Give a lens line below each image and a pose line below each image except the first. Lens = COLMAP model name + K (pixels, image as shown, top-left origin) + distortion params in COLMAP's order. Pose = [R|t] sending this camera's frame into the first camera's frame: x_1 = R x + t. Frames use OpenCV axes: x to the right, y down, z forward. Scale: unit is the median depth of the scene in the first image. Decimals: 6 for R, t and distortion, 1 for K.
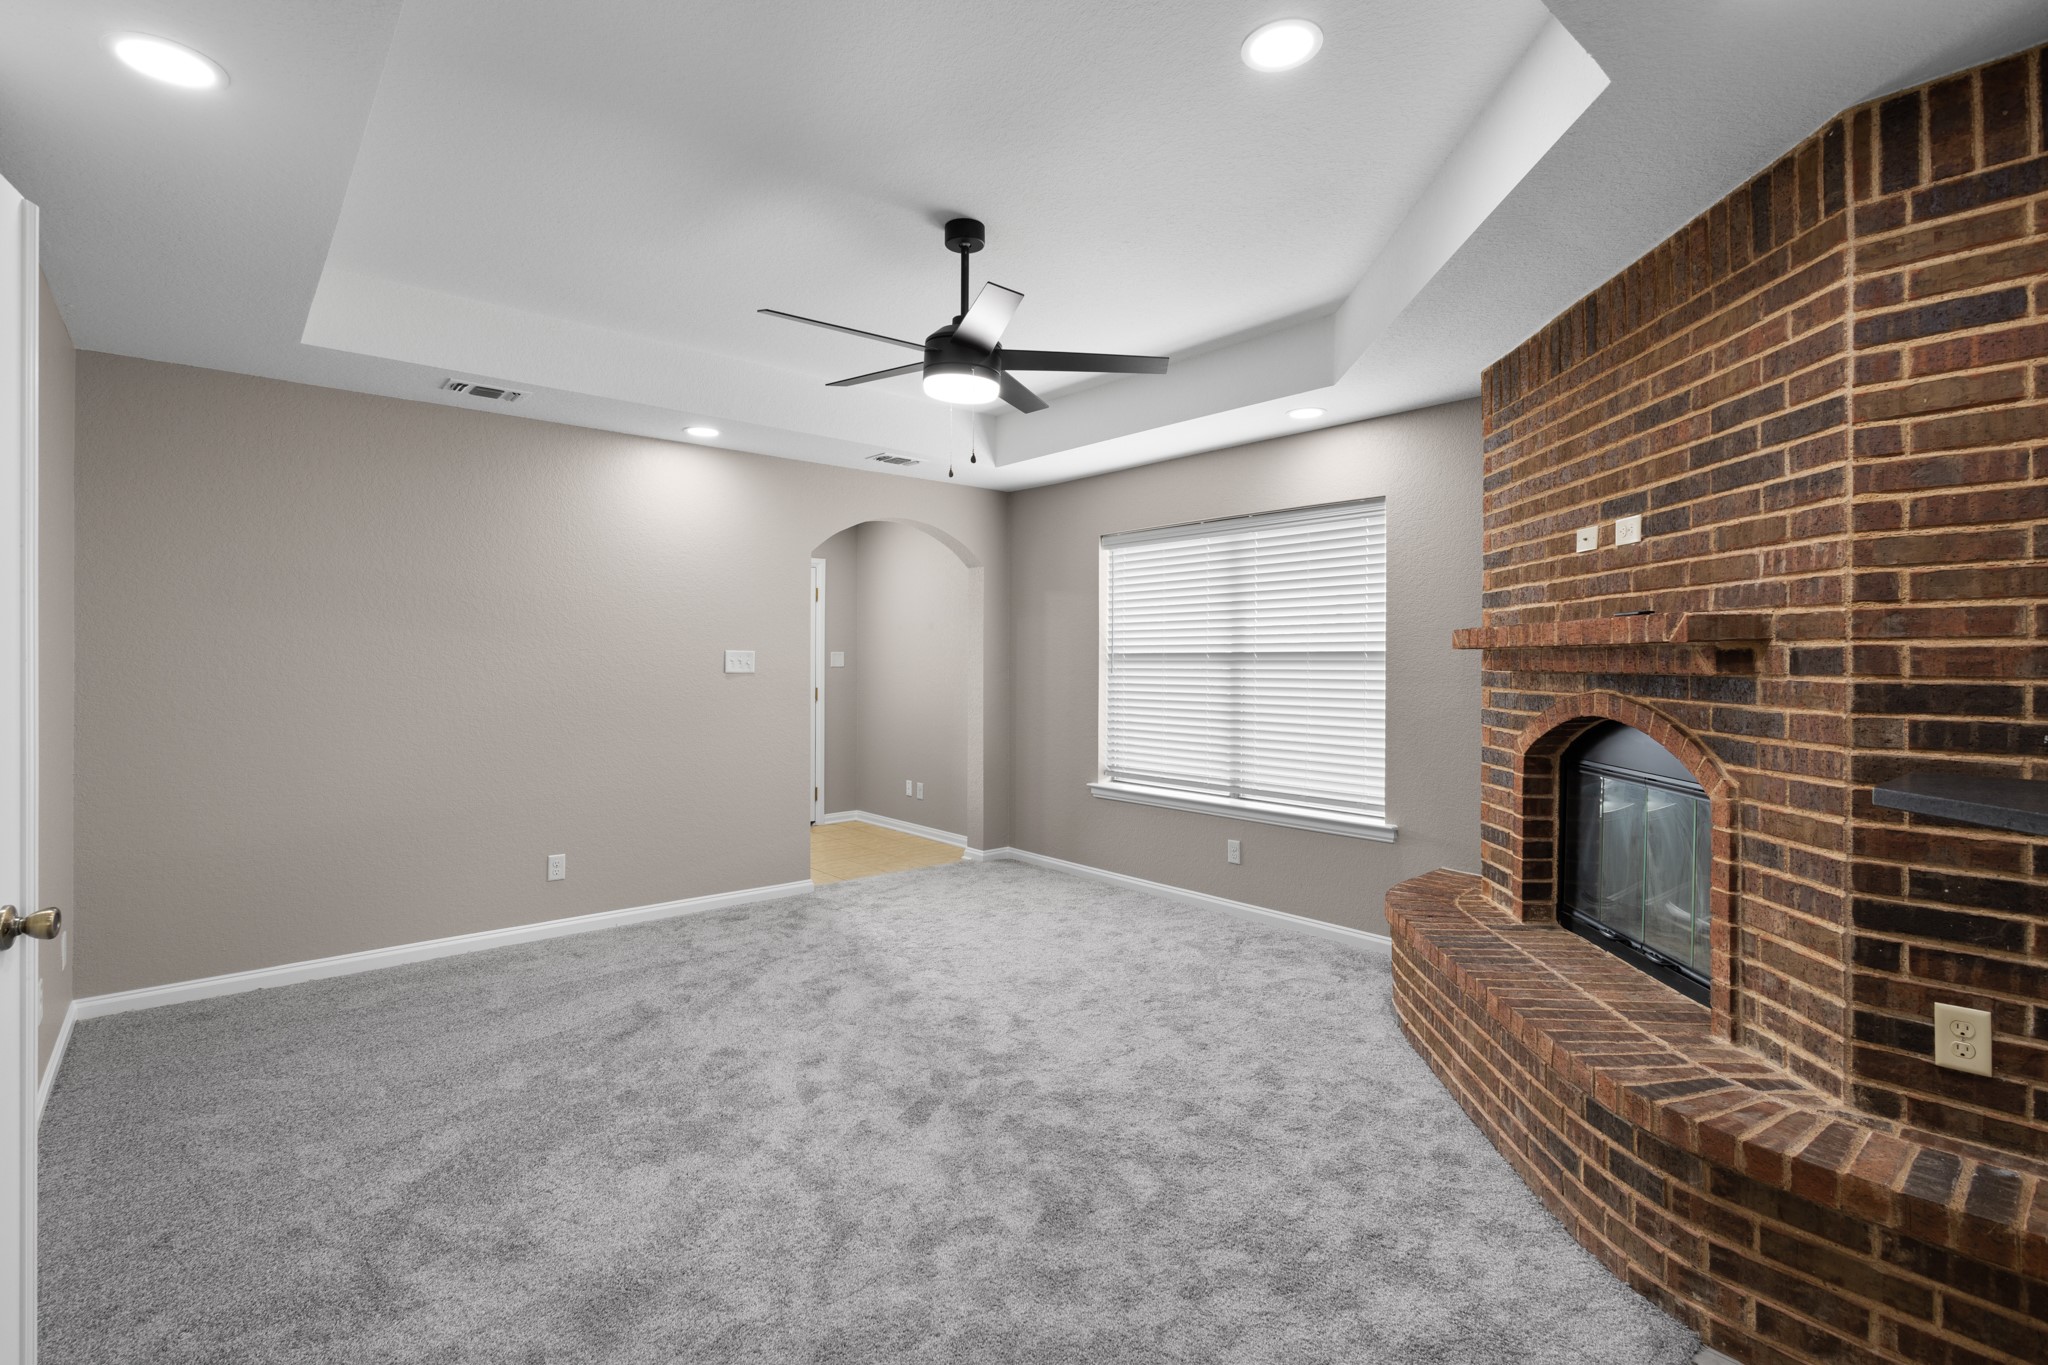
lens RADIAL K [[951.1, 0, 1017.2], [0, 951.1, 685.3], [0, 0, 1]] dist [0.004701, 0.001082]
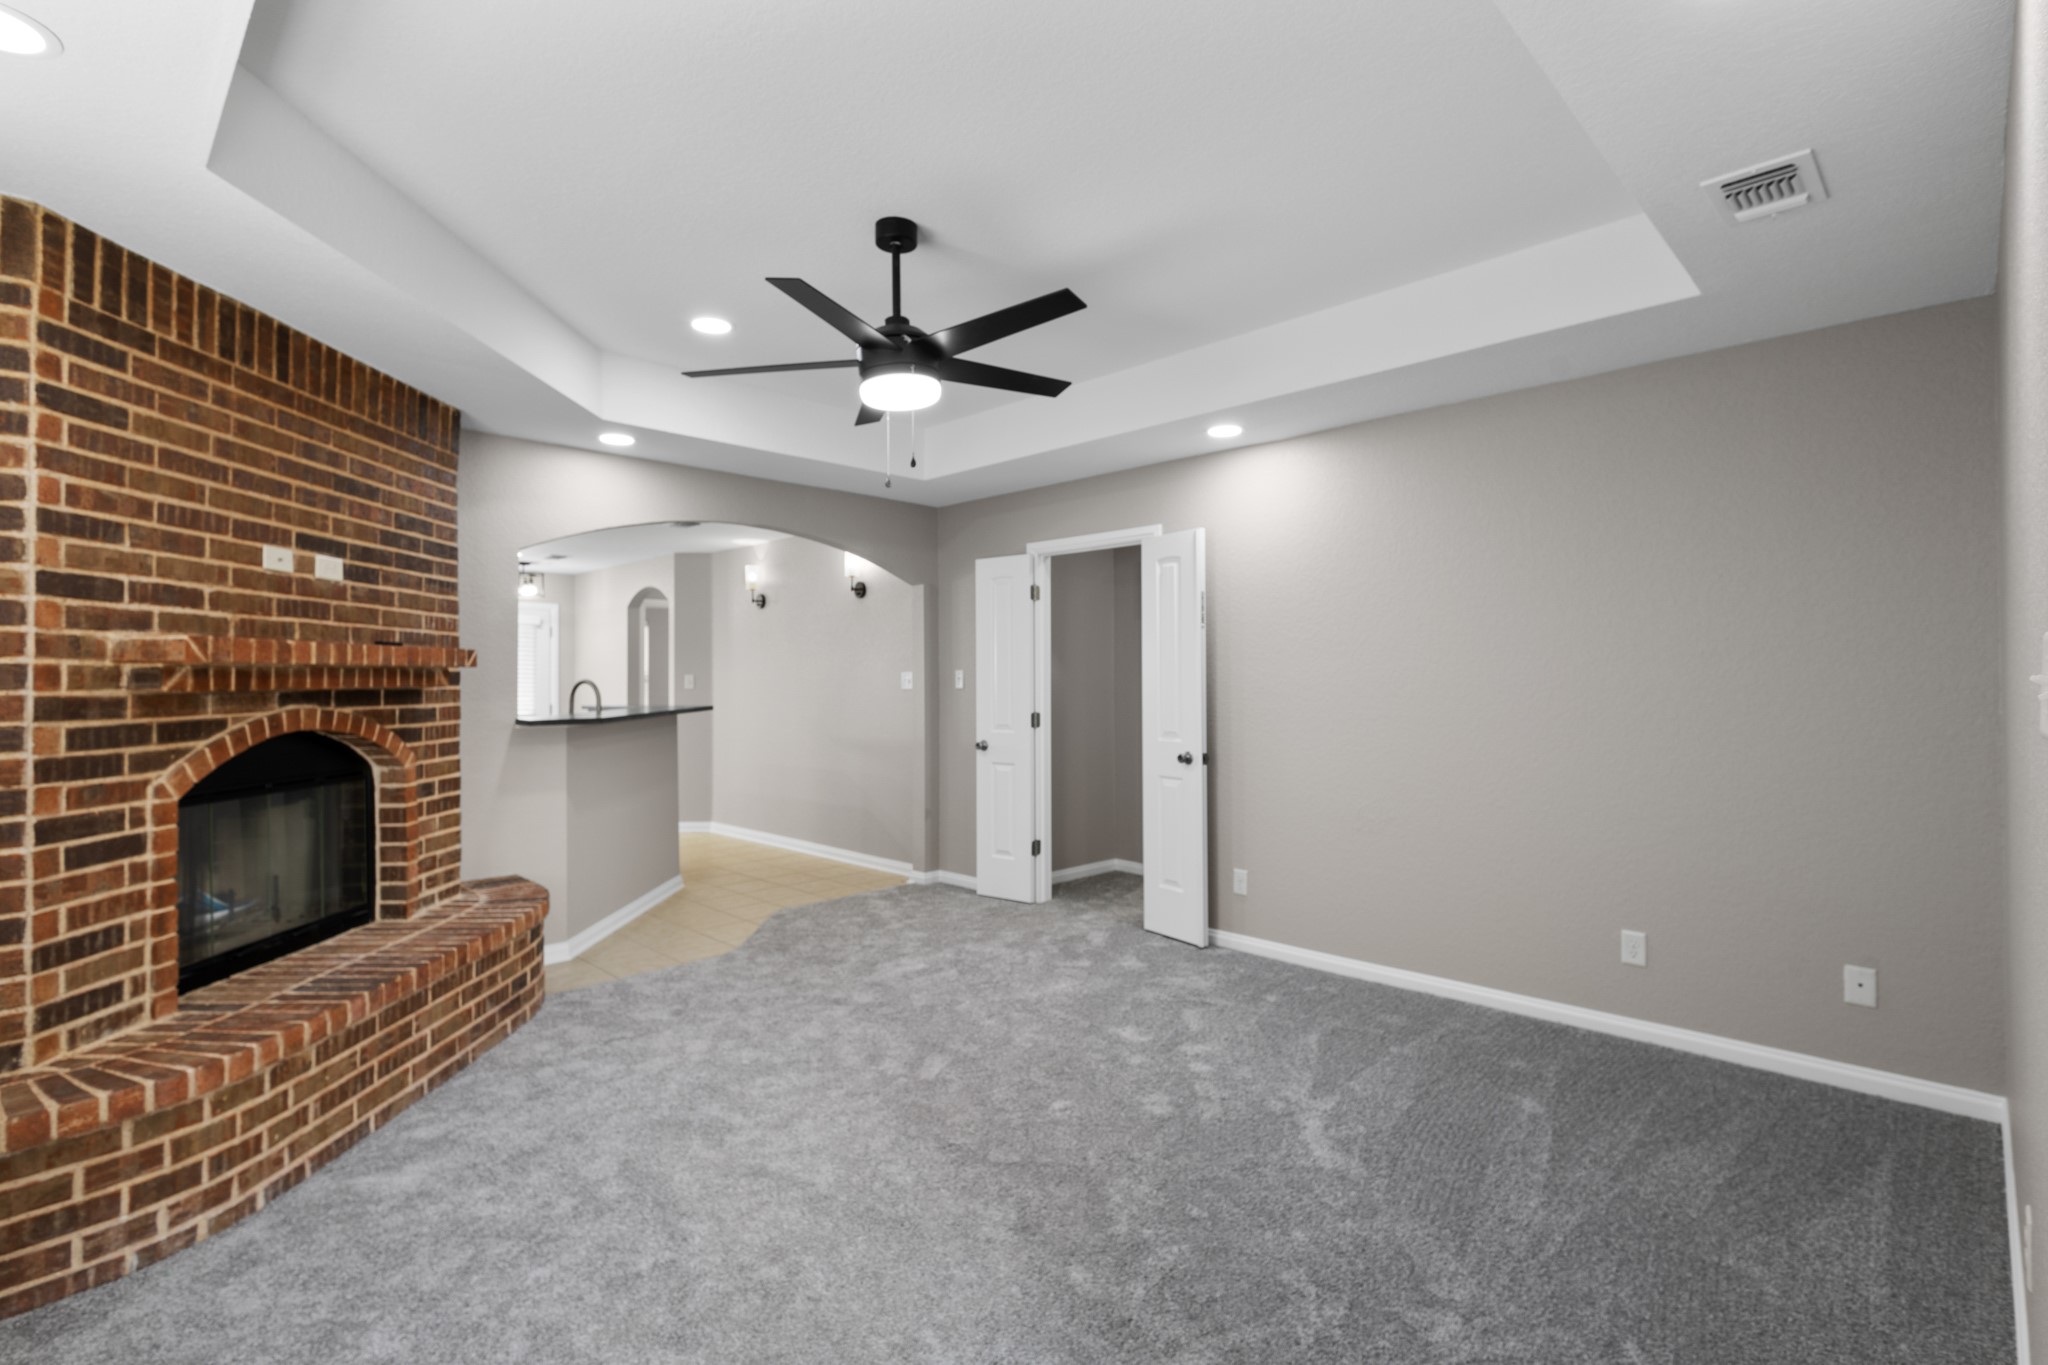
lens RADIAL K [[951.1, 0, 1017.2], [0, 951.1, 685.3], [0, 0, 1]] dist [0.004701, 0.001082]
pose [[-0.996643, -0.000507, -0.081868, -0.116809], [-0.003449, 0.999353, 0.035809, -0.064808], [0.081797, 0.035971, -0.996000, 2.330689]]
